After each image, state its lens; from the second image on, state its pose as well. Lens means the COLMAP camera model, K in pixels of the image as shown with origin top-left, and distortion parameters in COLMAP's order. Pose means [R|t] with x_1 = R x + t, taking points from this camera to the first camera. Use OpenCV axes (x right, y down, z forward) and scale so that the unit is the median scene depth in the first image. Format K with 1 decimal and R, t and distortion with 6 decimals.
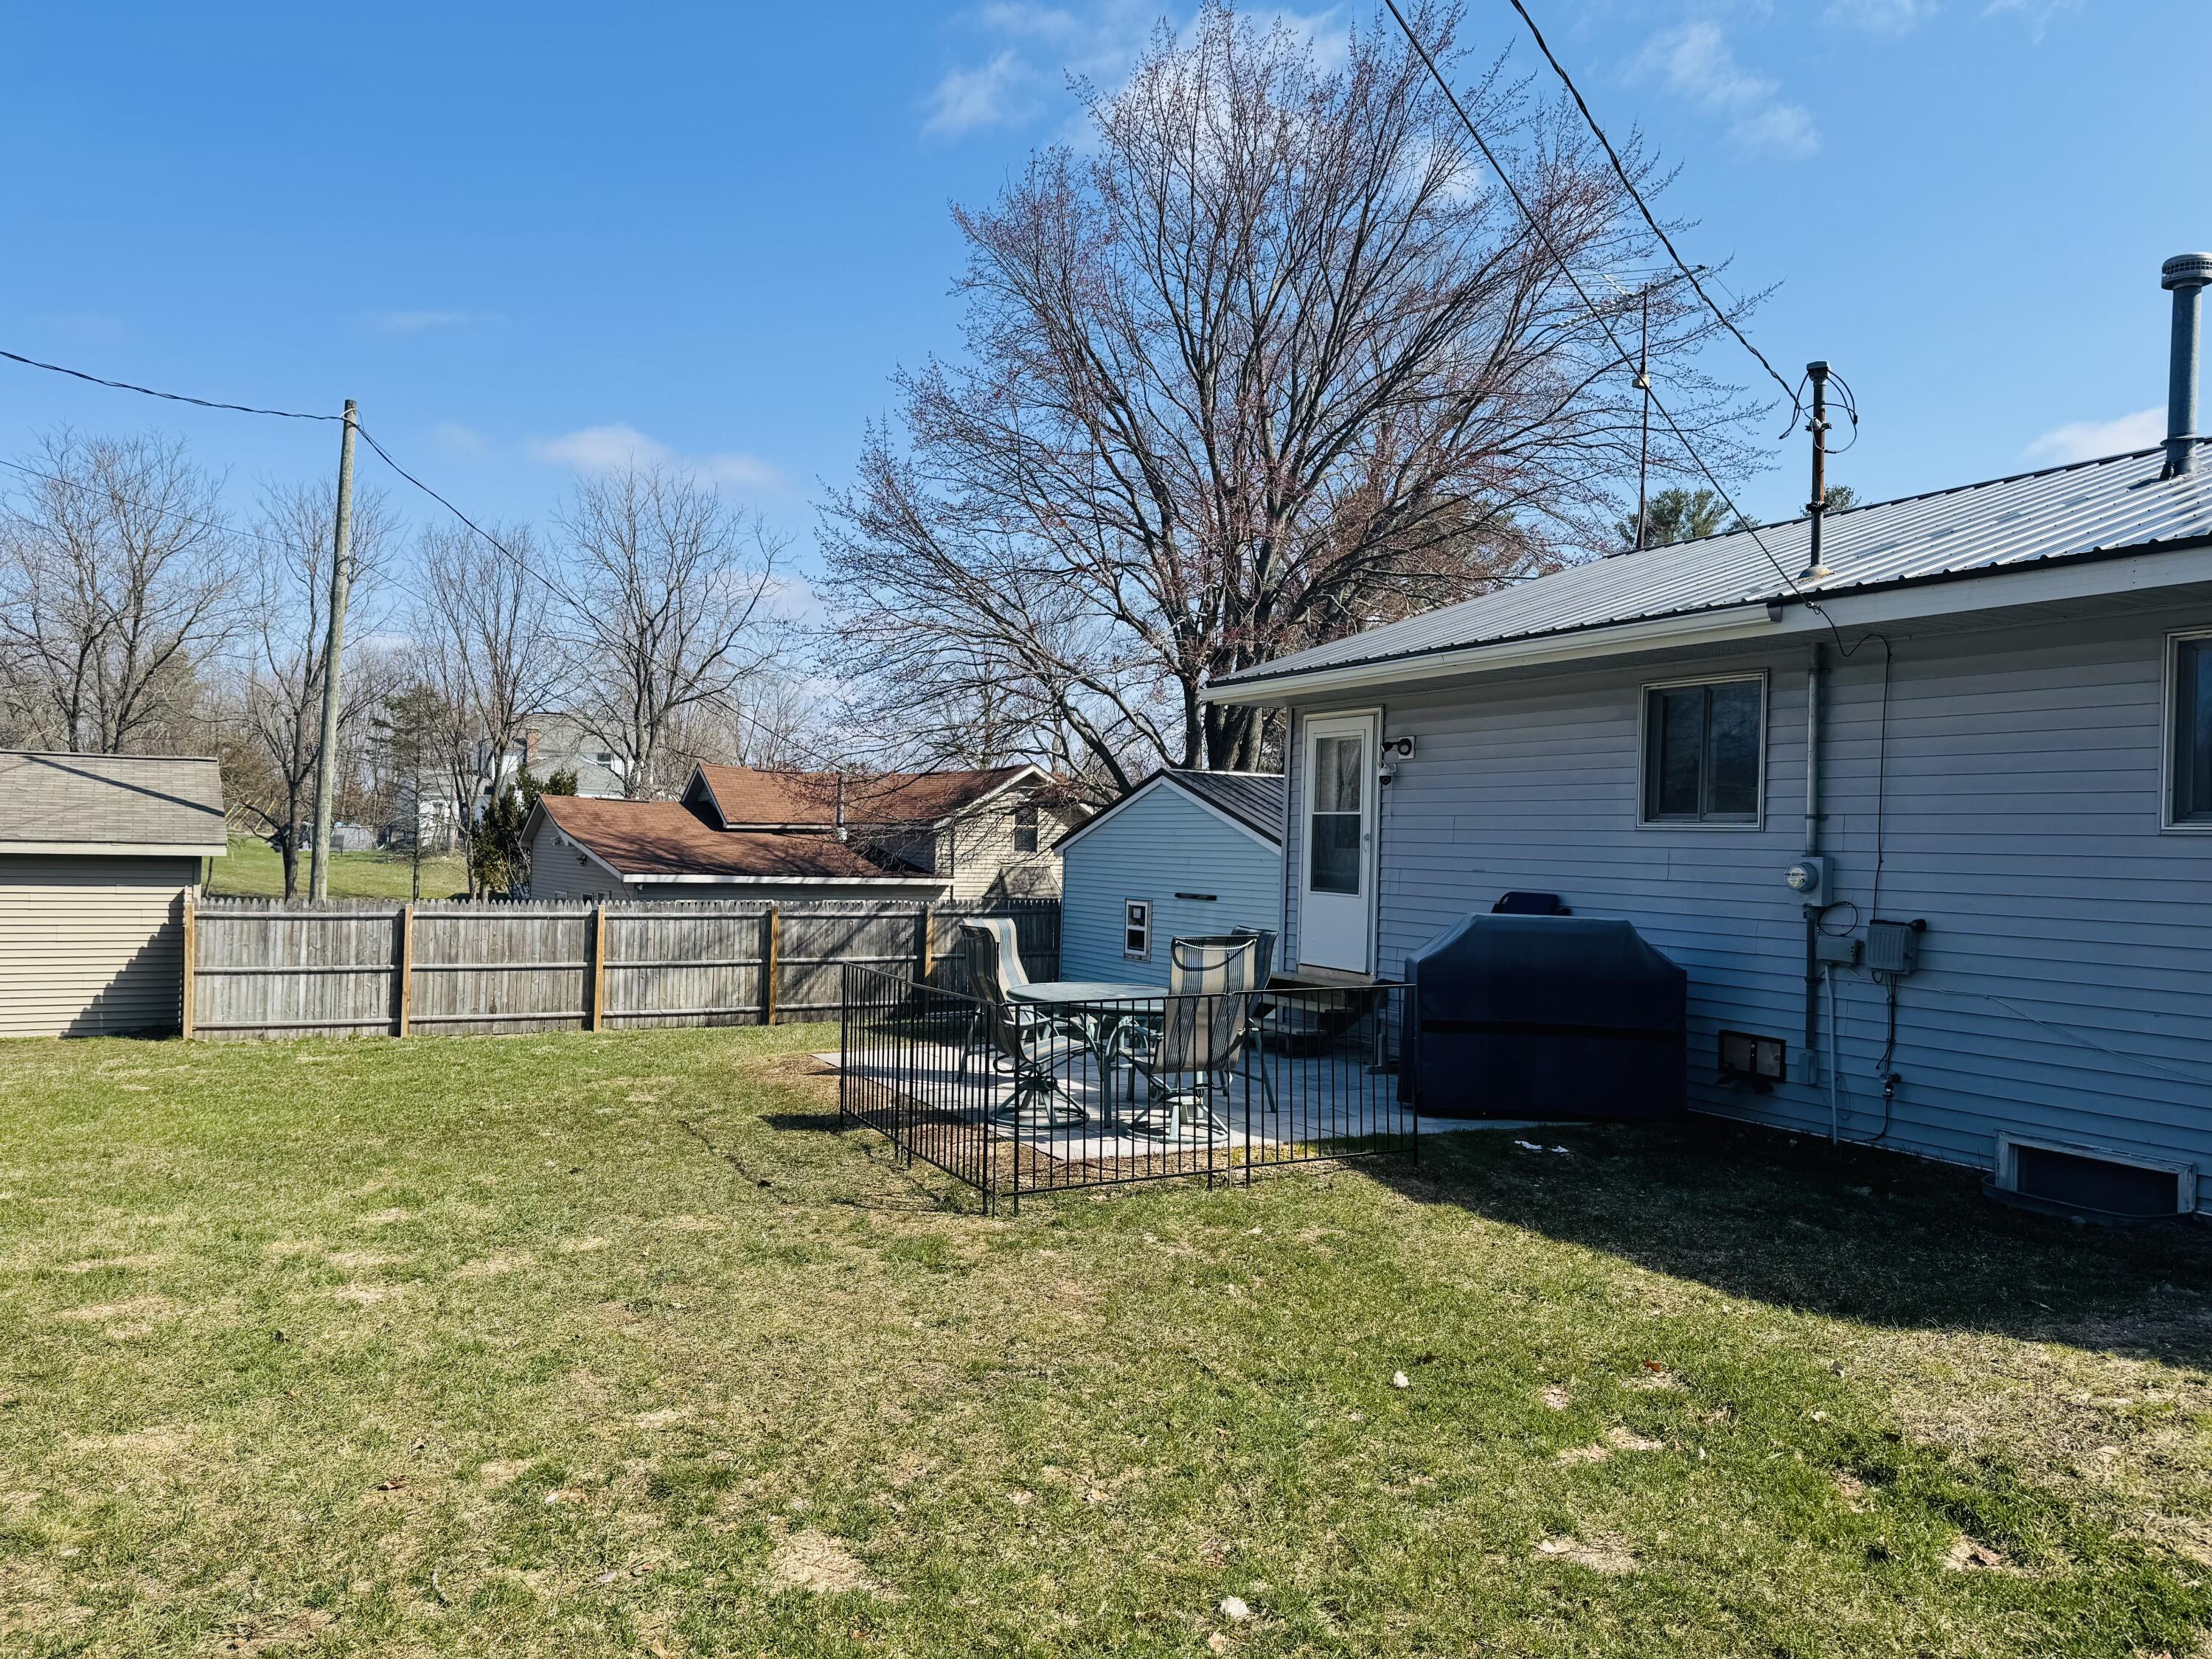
lens RADIAL K [[1569.9, 0, 1106.7], [0, 1569.9, 830.3], [0, 0, 1]] dist [0.026246, -0.024457]
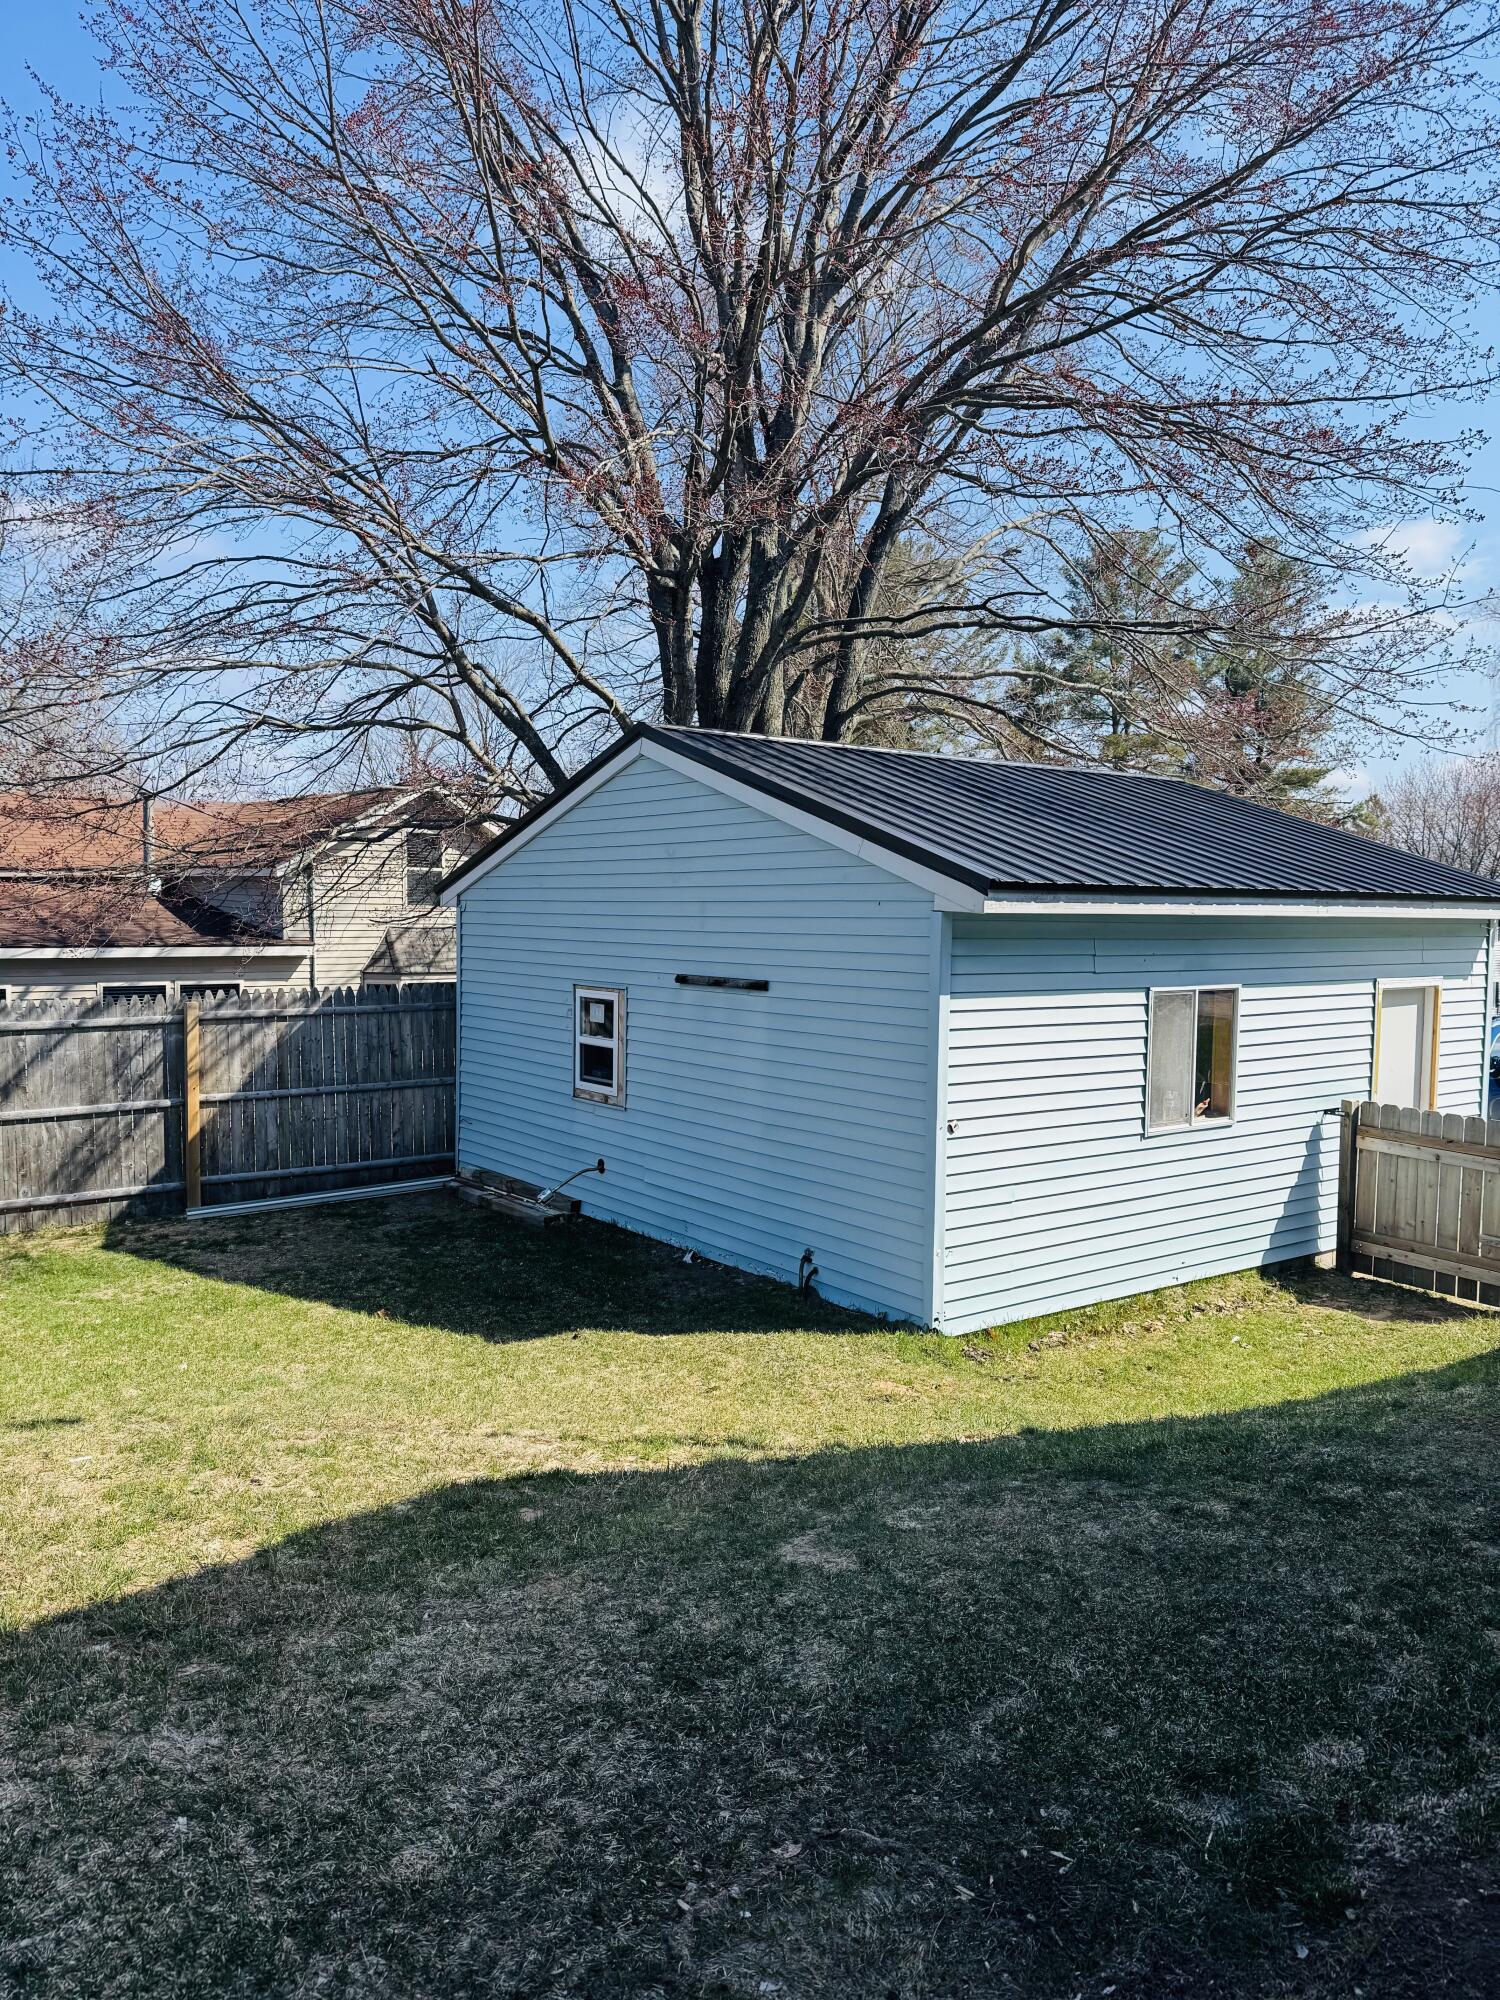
lens RADIAL K [[1419.4, 0, 767.8], [0, 1419.4, 1020.4], [0, 0, 1]] dist [0.026246, -0.024457]
pose [[0.988120, -0.025894, 0.151484, 0.003617], [0.012223, 0.995822, 0.090496, 0.012020], [-0.153195, -0.087569, 0.984308, 0.460658]]
